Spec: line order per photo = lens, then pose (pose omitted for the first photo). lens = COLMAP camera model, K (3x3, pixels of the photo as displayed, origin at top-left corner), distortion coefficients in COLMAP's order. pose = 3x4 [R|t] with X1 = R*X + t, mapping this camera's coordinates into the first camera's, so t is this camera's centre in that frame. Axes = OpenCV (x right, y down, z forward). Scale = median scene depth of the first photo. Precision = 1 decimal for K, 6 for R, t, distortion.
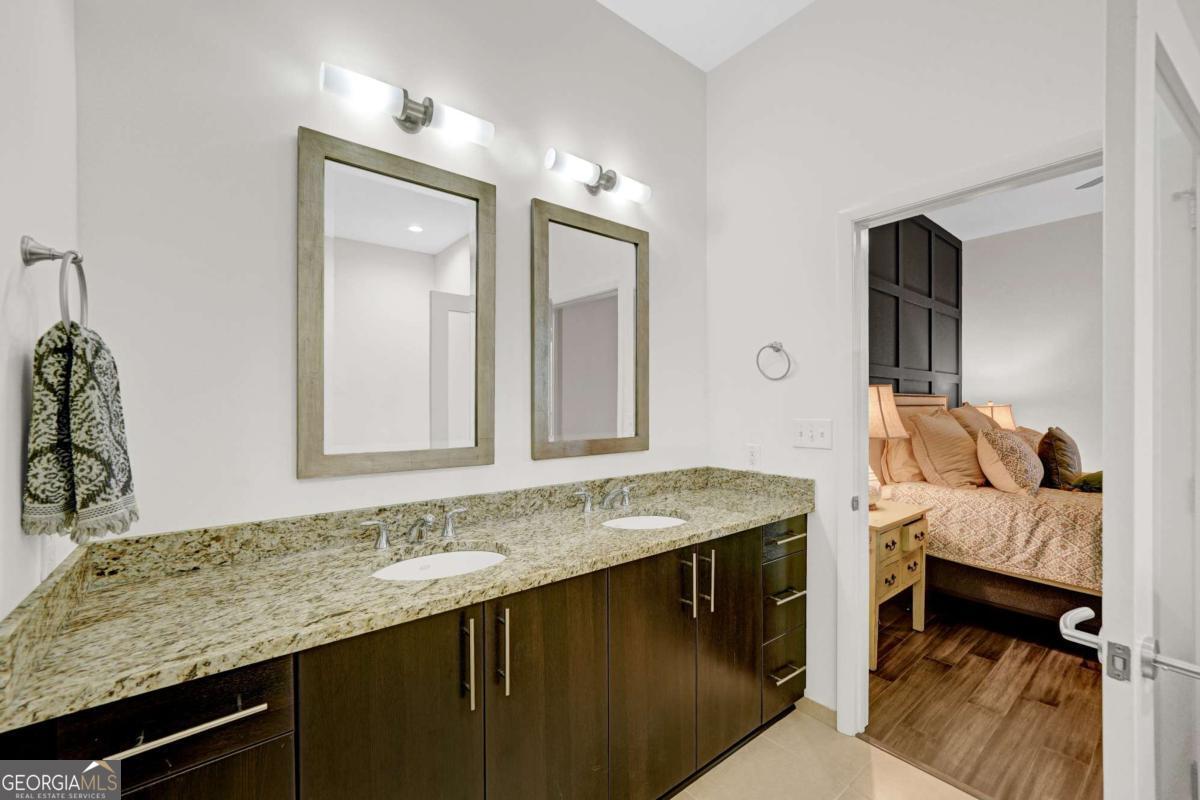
lens RADIAL K [[482.4, 0, 597.4], [0, 482.4, 411.4], [0, 0, 1]] dist [-0.006439, 0.002337]
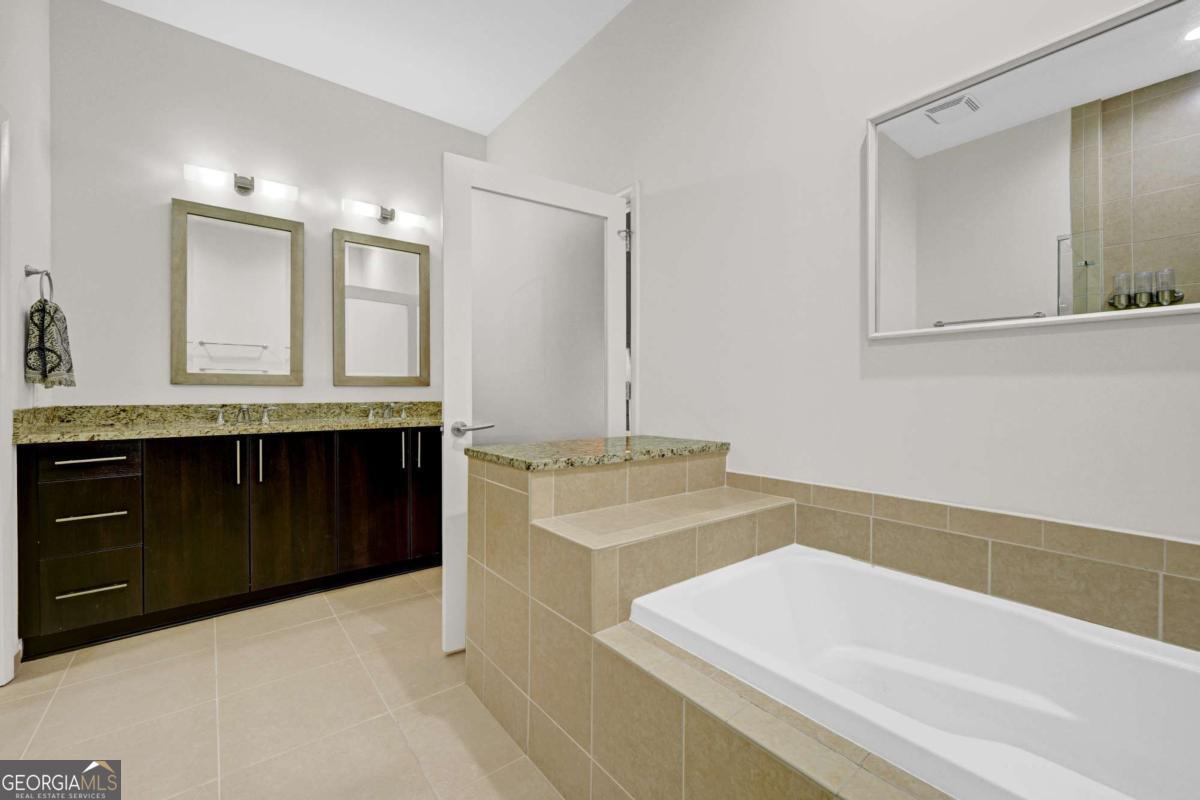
lens RADIAL K [[482.4, 0, 601.0], [0, 482.4, 398.1], [0, 0, 1]] dist [-0.006439, 0.002337]
pose [[0.999996, -0.000276, 0.002817, 1.207712], [0.000277, 1.000000, -0.000471, 0.222470], [-0.002817, 0.000471, 0.999996, -1.015651]]
